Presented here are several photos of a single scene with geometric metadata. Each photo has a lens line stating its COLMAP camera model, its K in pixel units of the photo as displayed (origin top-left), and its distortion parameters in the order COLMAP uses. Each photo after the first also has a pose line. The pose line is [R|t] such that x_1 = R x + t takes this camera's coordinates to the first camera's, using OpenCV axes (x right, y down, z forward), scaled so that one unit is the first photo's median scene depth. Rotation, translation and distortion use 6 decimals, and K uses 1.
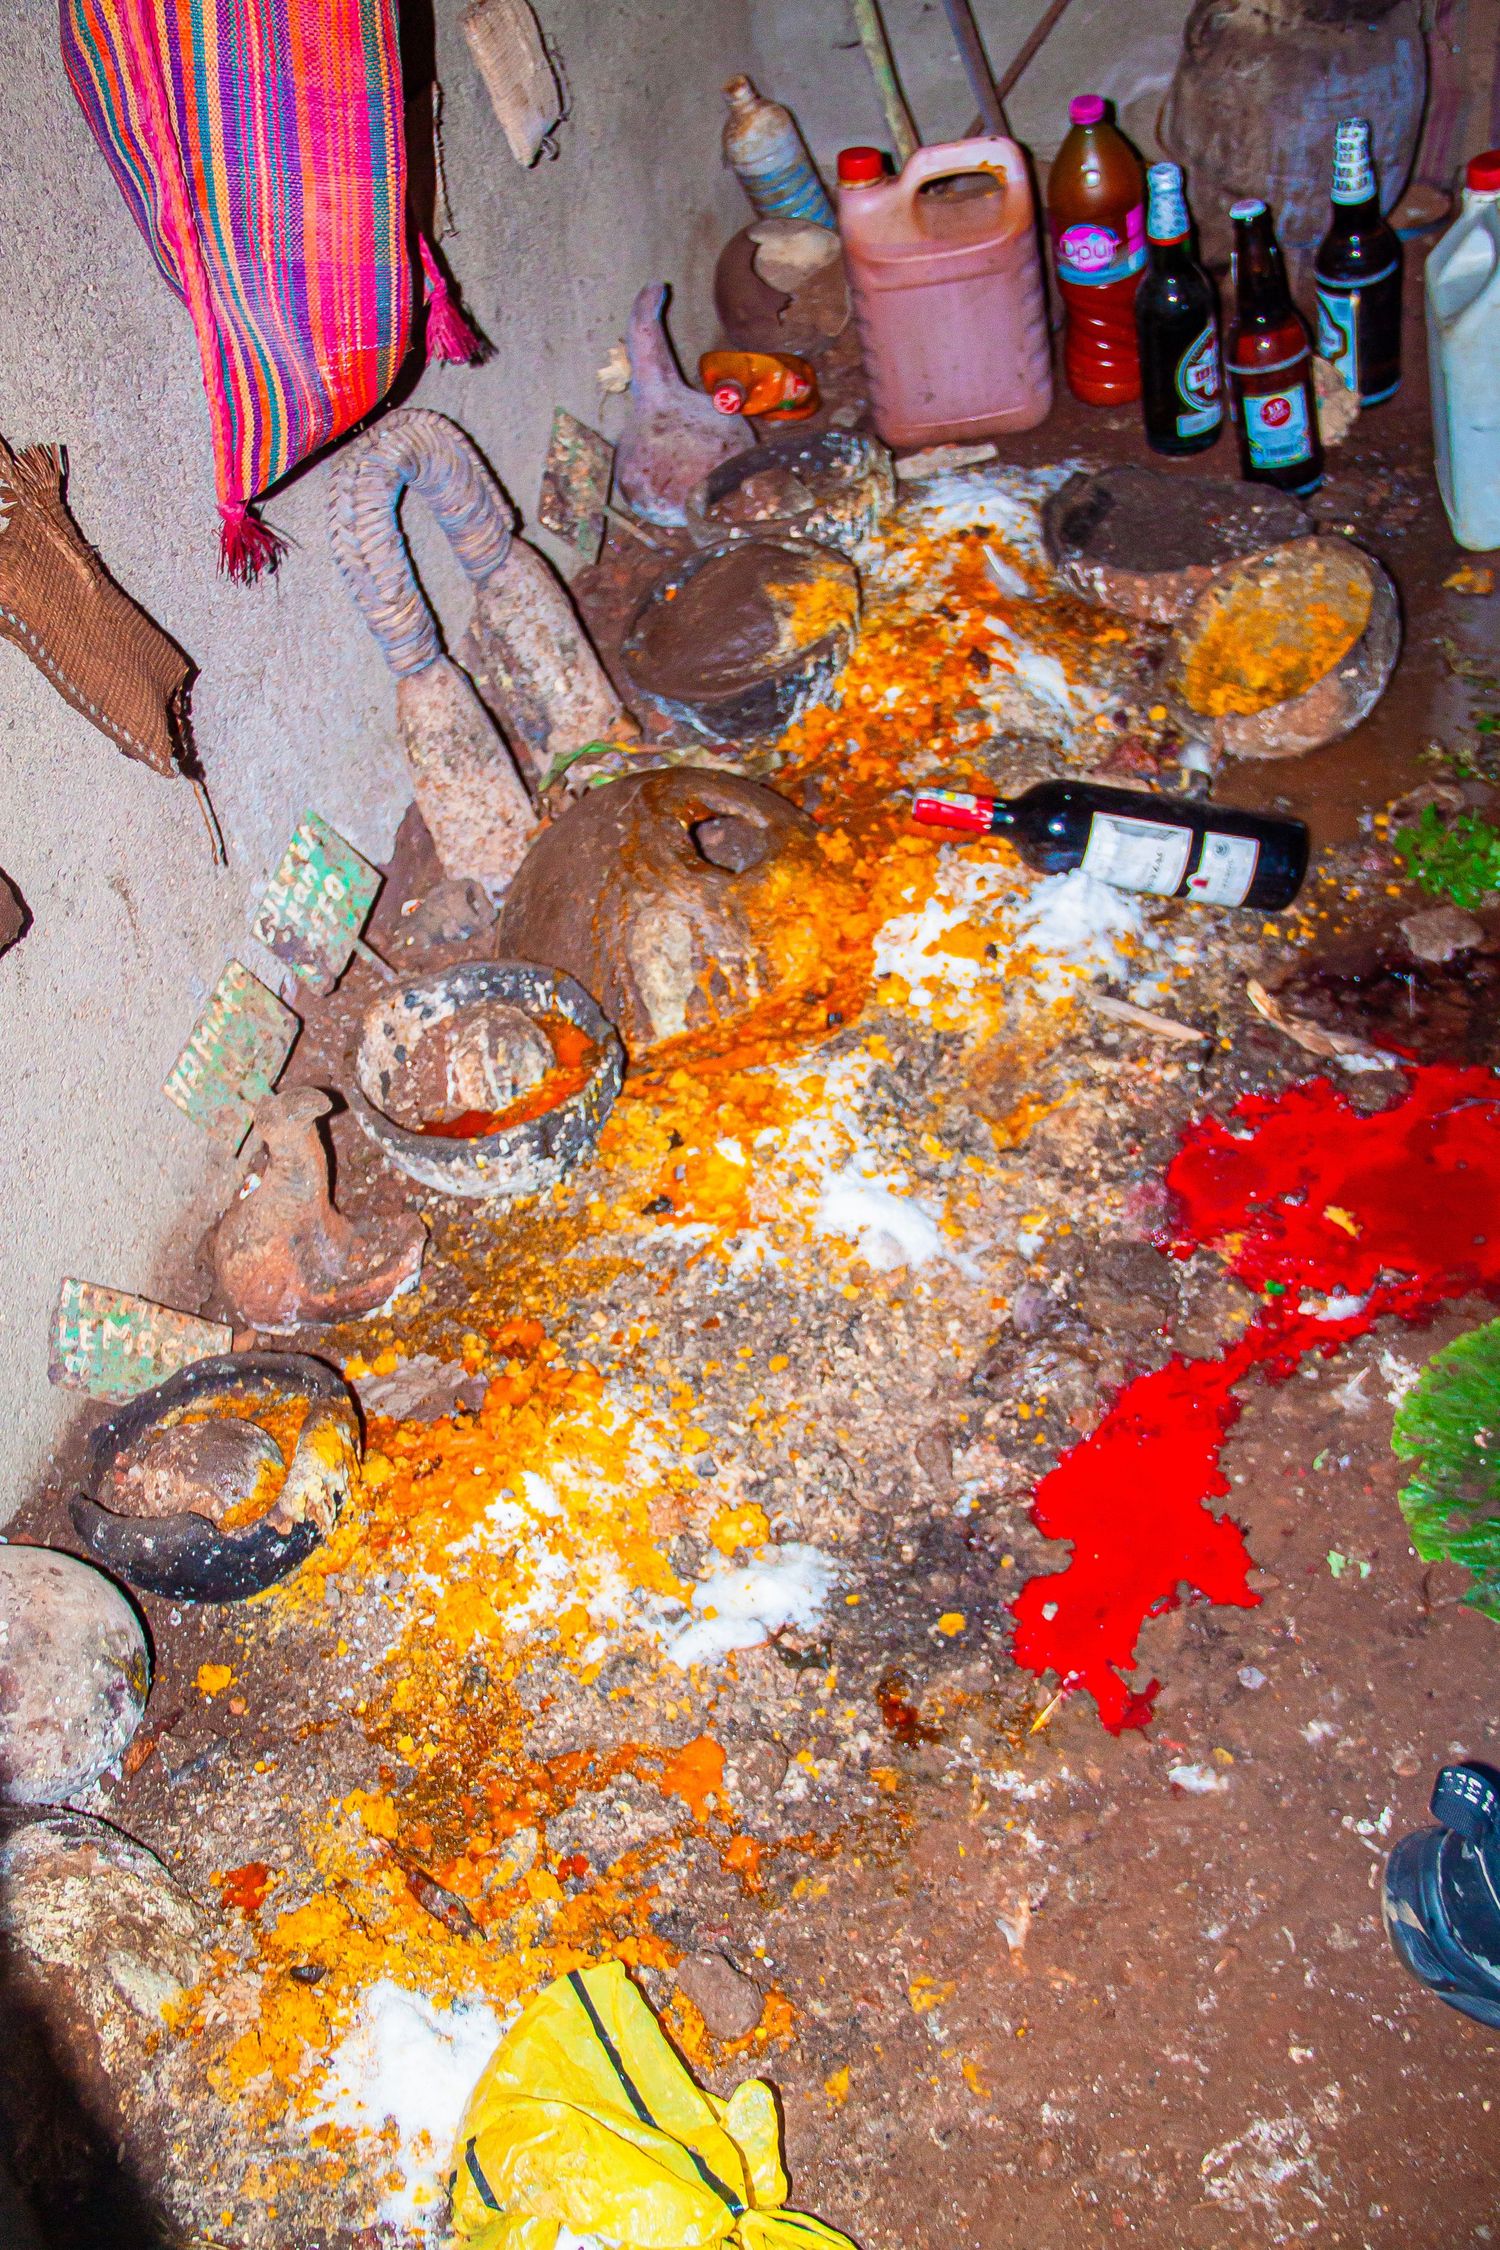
lens RADIAL K [[2396.9, 0, 750.0], [0, 2396.9, 1125.0], [0, 0, 1]] dist [-0.048063, -0.010395]
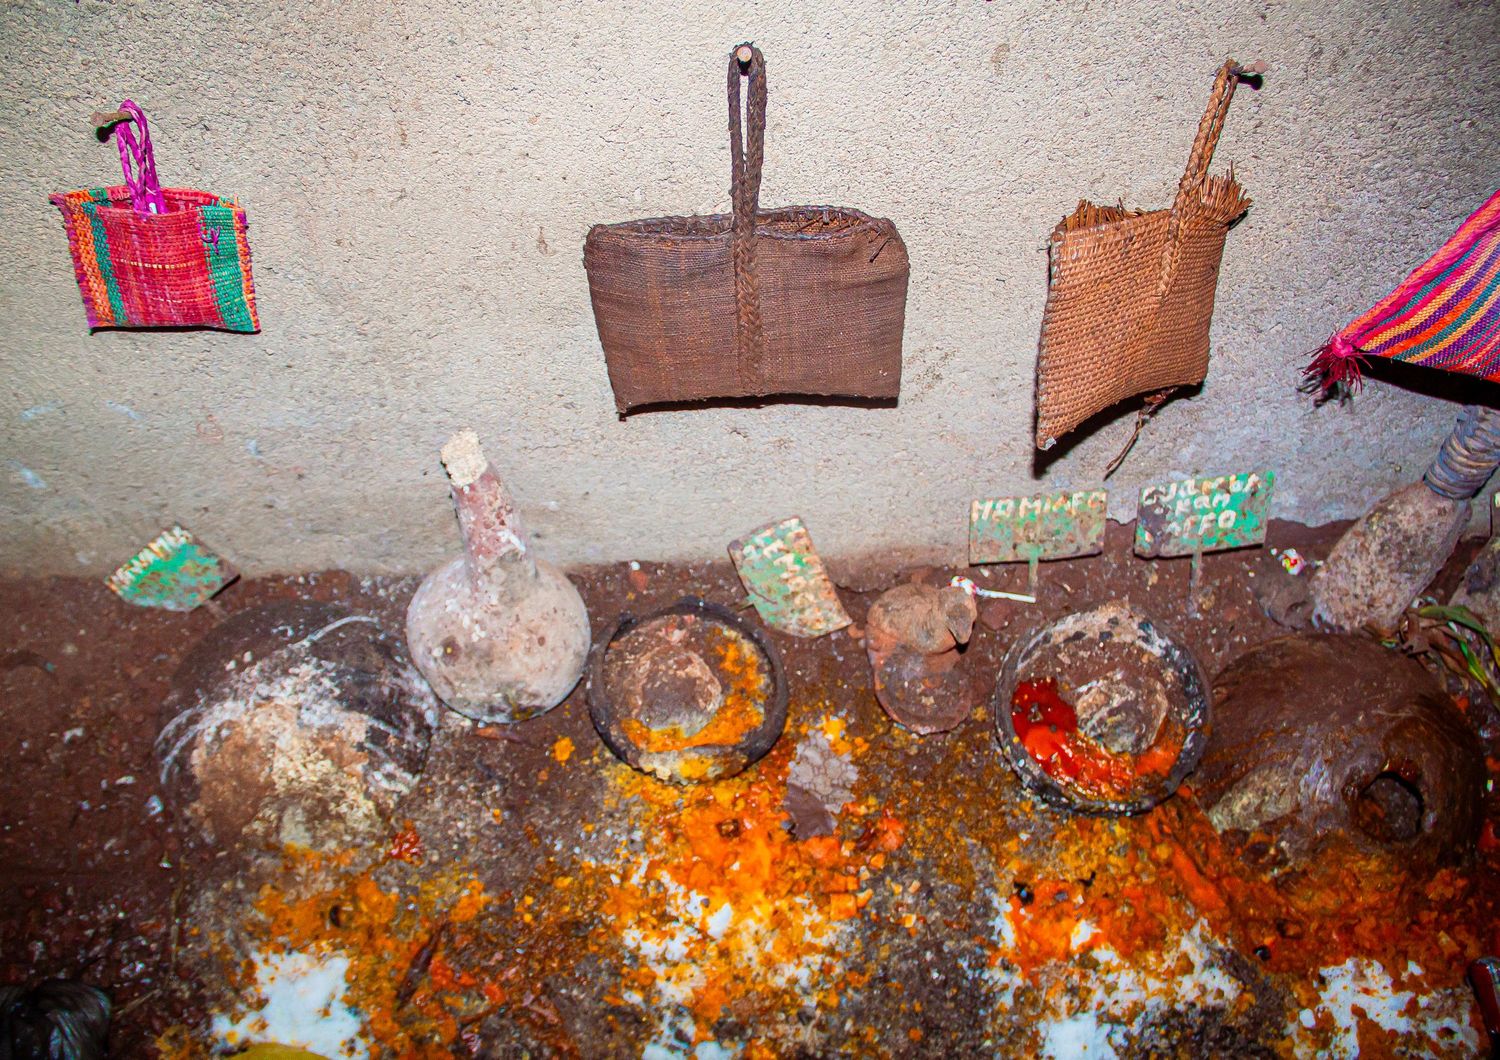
lens RADIAL K [[1294.9, 0, 750.0], [0, 1294.9, 530.0], [0, 0, 1]] dist [-0.181268, 0.118649]
pose [[0.320919, 0.895987, -0.306951, -0.050758], [-0.709361, 0.442130, 0.548934, -0.320521], [0.627550, 0.041575, 0.777466, 0.367537]]
